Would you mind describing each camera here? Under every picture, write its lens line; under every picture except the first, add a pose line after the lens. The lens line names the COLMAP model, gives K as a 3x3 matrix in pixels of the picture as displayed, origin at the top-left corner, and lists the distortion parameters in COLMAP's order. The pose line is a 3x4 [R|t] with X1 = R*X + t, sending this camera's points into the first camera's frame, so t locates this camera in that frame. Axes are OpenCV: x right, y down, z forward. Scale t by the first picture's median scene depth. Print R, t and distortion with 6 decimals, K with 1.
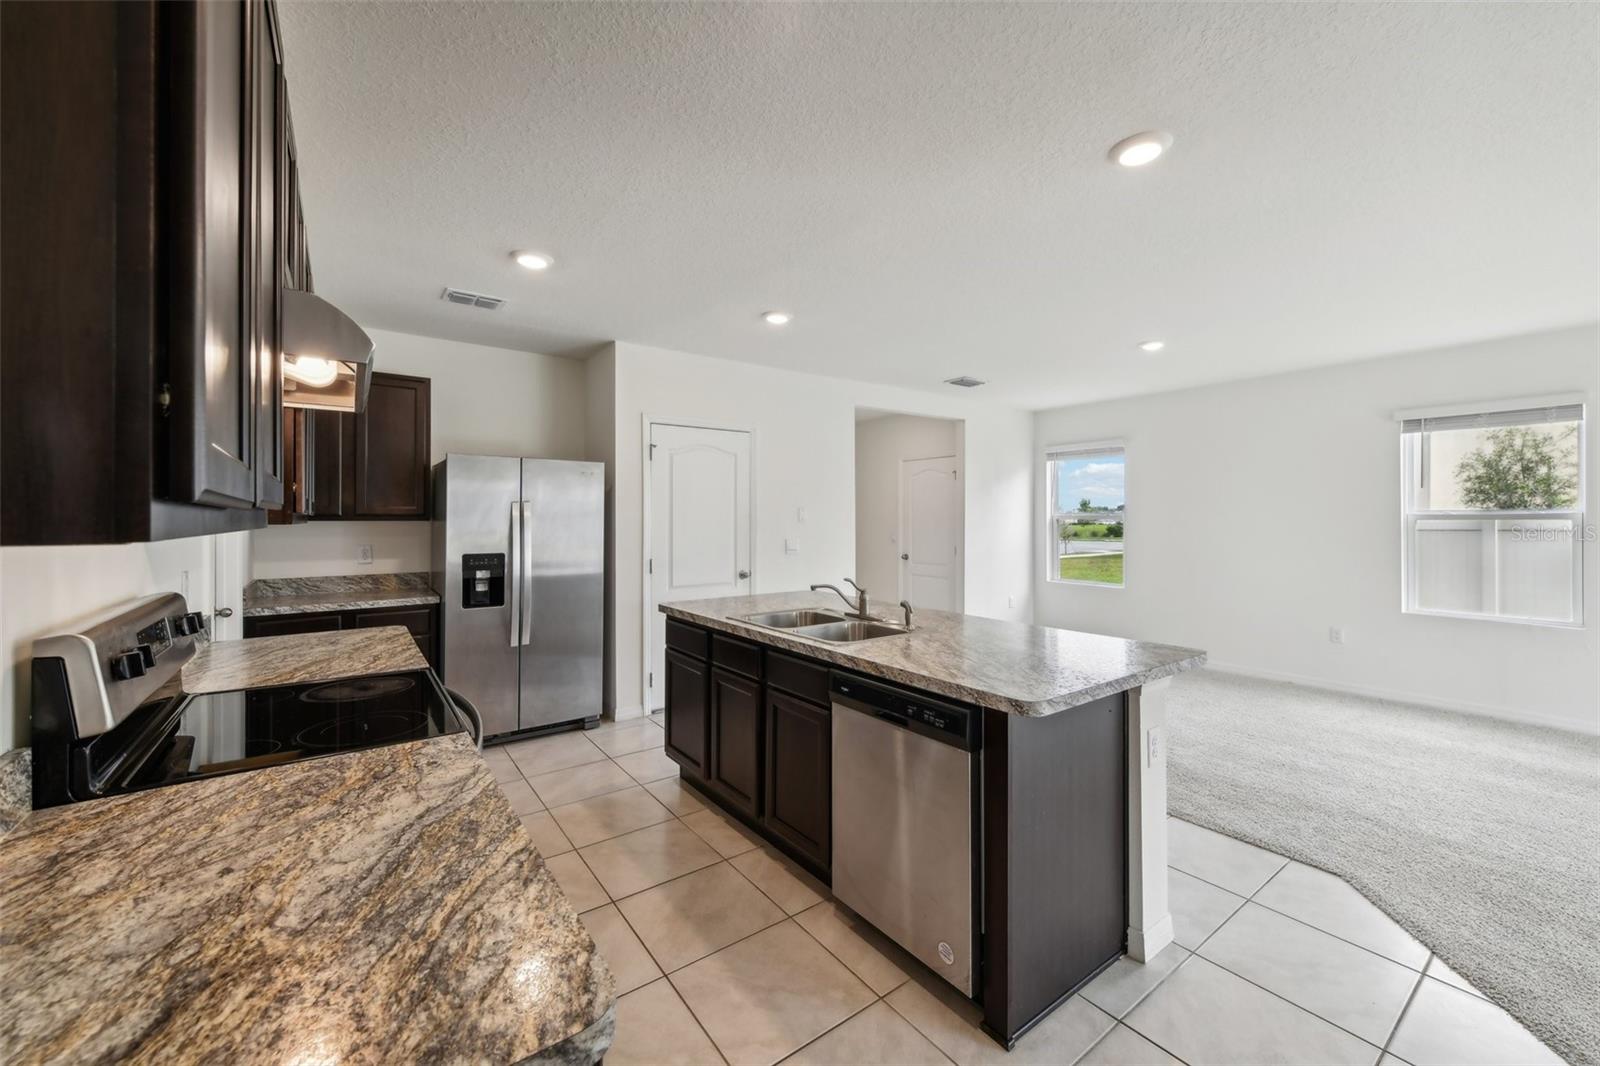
lens RADIAL K [[628.9, 0, 815.1], [0, 628.9, 516.6], [0, 0, 1]] dist [-0.000282, -0.000446]
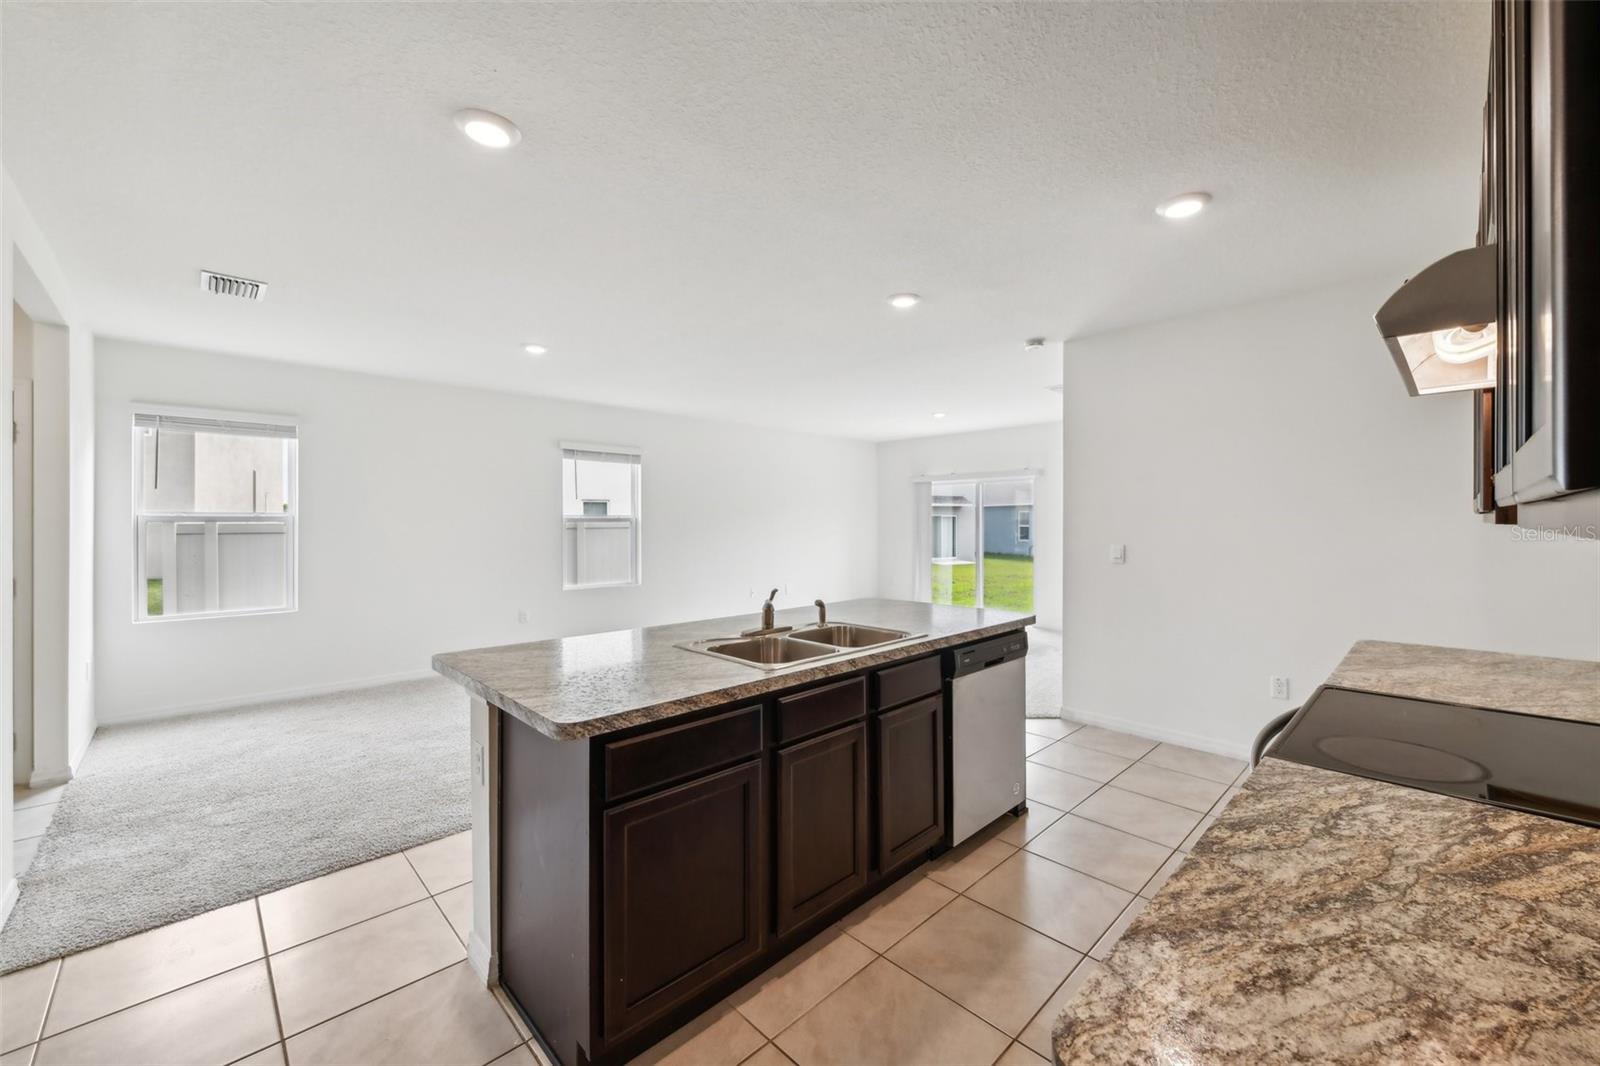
lens RADIAL K [[628.9, 0, 815.1], [0, 628.9, 516.6], [0, 0, 1]] dist [-0.000282, -0.000446]
pose [[-0.141625, 0.008481, 0.989884, -0.813916], [-0.005644, 0.999940, -0.009375, 0.007096], [-0.989904, -0.006915, -0.141569, 1.069576]]
